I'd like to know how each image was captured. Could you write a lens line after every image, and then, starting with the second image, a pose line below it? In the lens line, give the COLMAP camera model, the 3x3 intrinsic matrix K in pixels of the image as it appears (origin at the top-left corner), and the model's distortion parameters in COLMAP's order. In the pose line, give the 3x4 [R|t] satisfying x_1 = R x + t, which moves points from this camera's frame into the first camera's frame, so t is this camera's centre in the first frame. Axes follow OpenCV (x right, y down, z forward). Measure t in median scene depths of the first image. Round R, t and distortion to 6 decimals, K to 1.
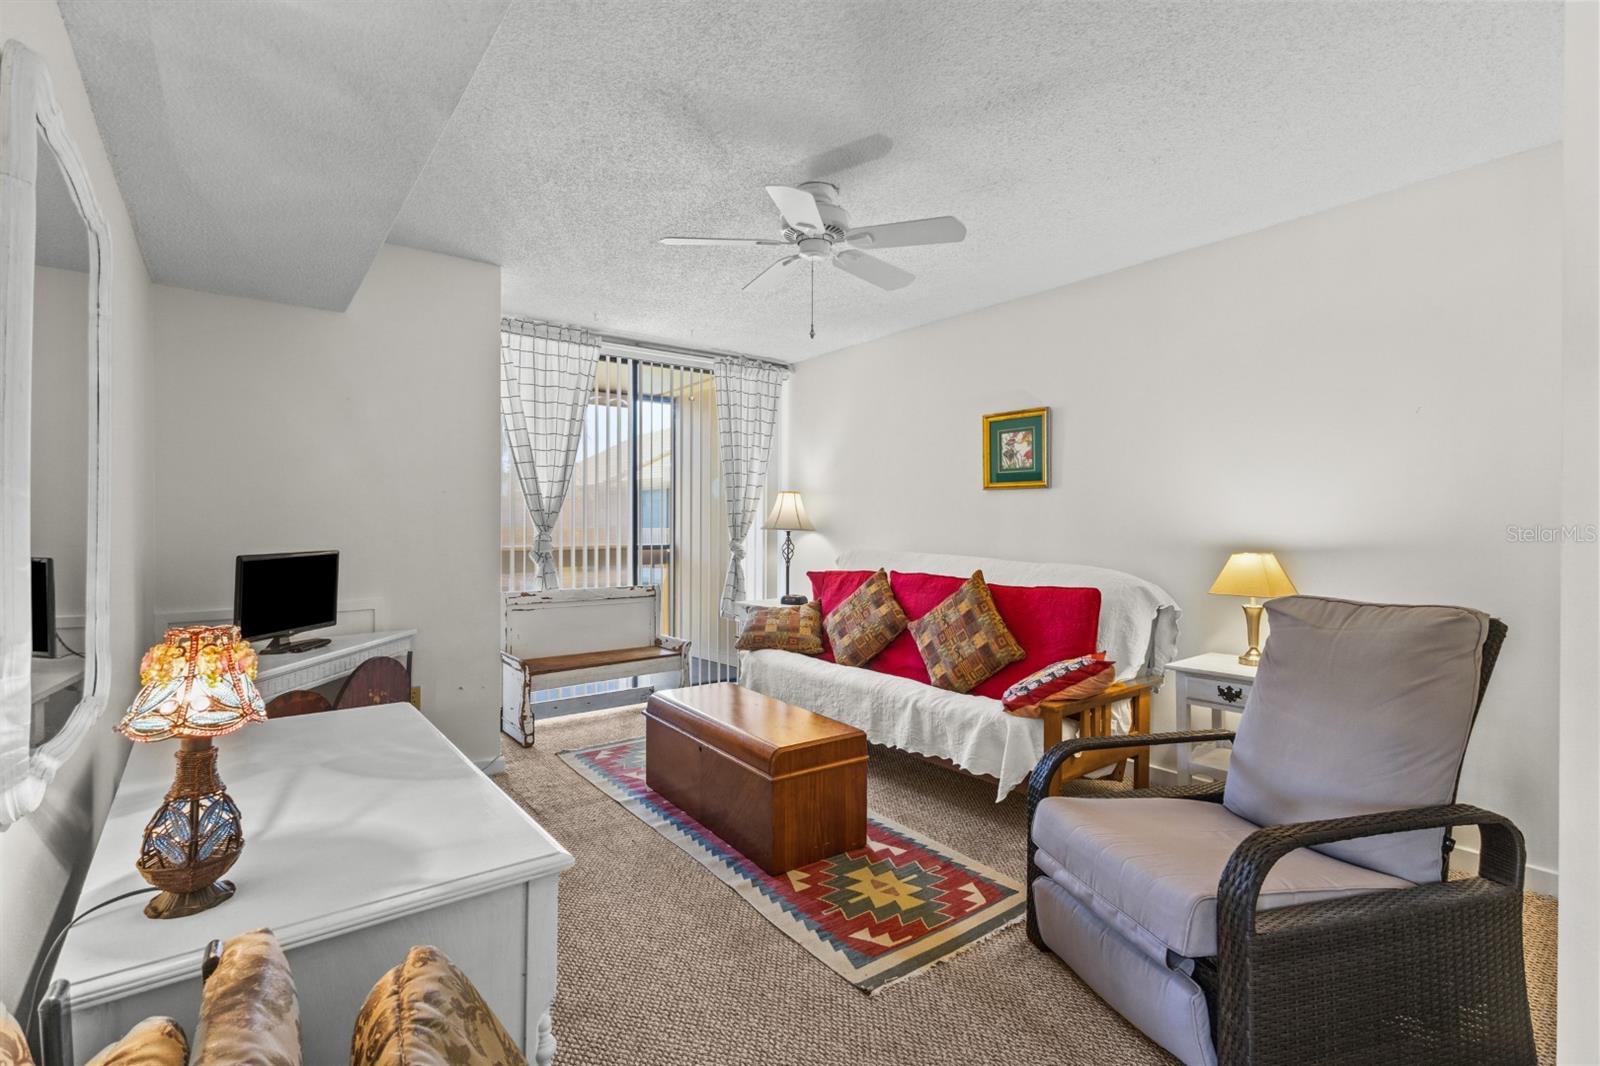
lens RADIAL K [[735.2, 0, 797.4], [0, 735.2, 529.2], [0, 0, 1]] dist [-0.000611, 0.001699]
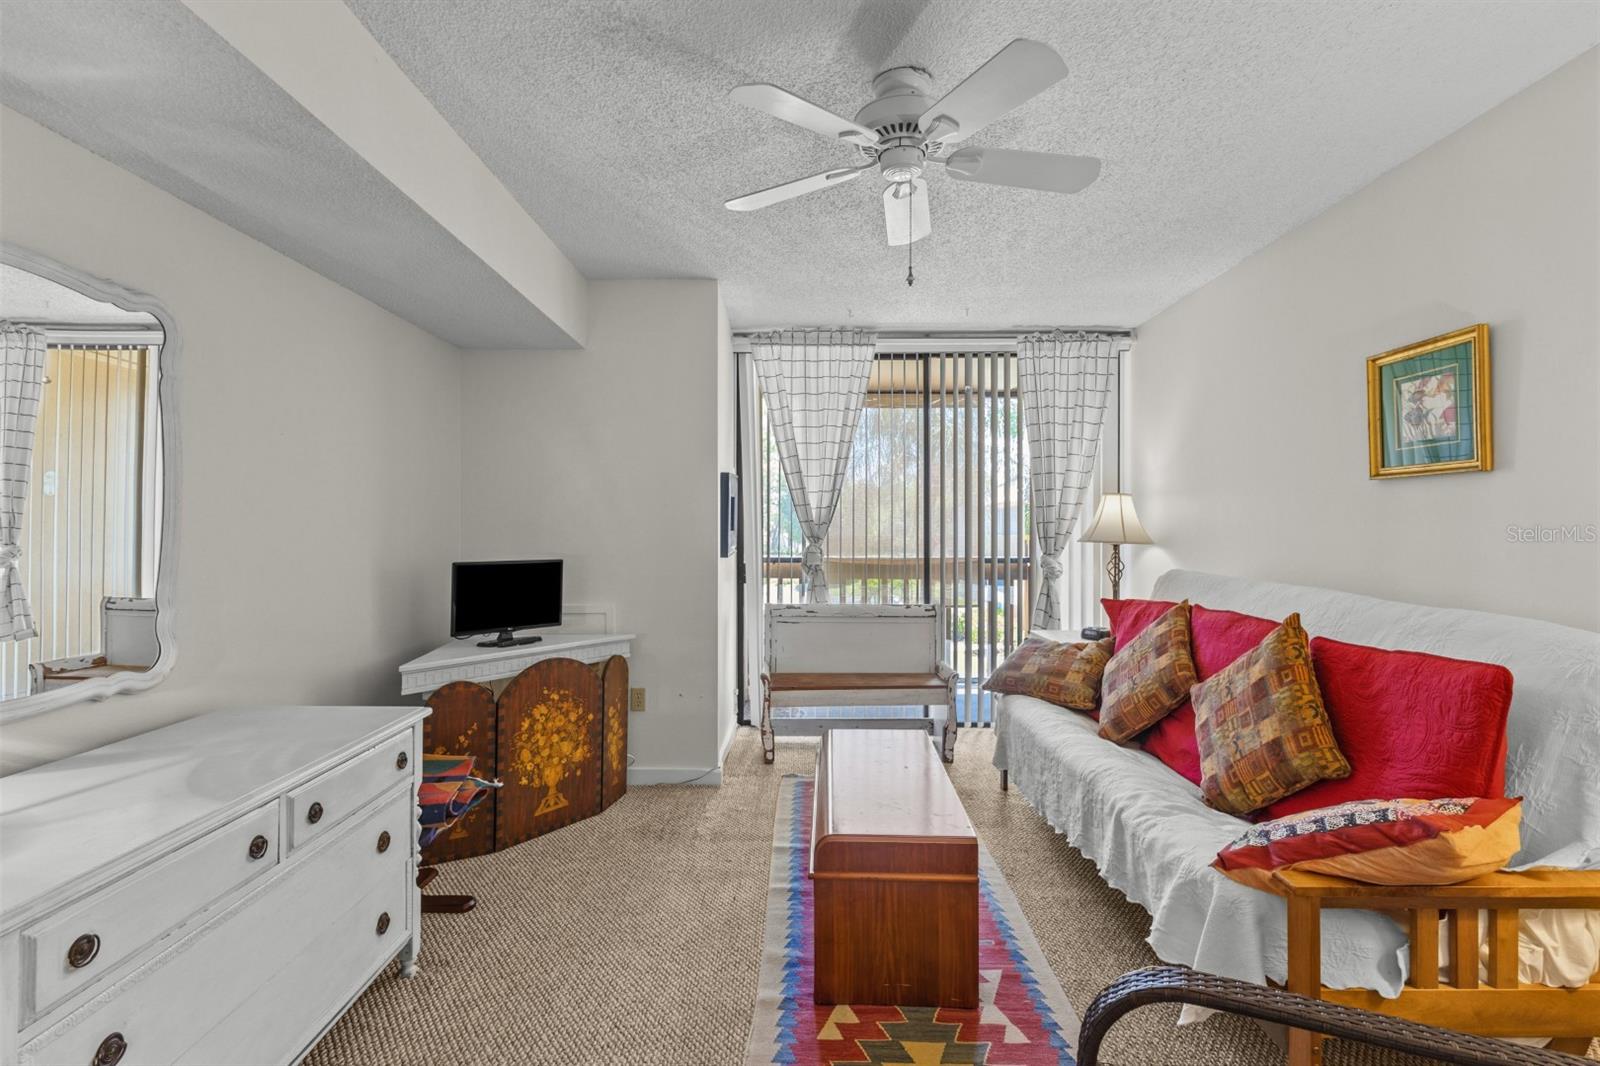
lens RADIAL K [[735.2, 0, 797.4], [0, 735.2, 529.2], [0, 0, 1]] dist [-0.000611, 0.001699]
pose [[0.791204, -0.004113, -0.611539, 0.264169], [-0.003669, 0.999927, -0.011472, -0.004302], [0.611542, 0.011321, 0.791131, 0.244656]]
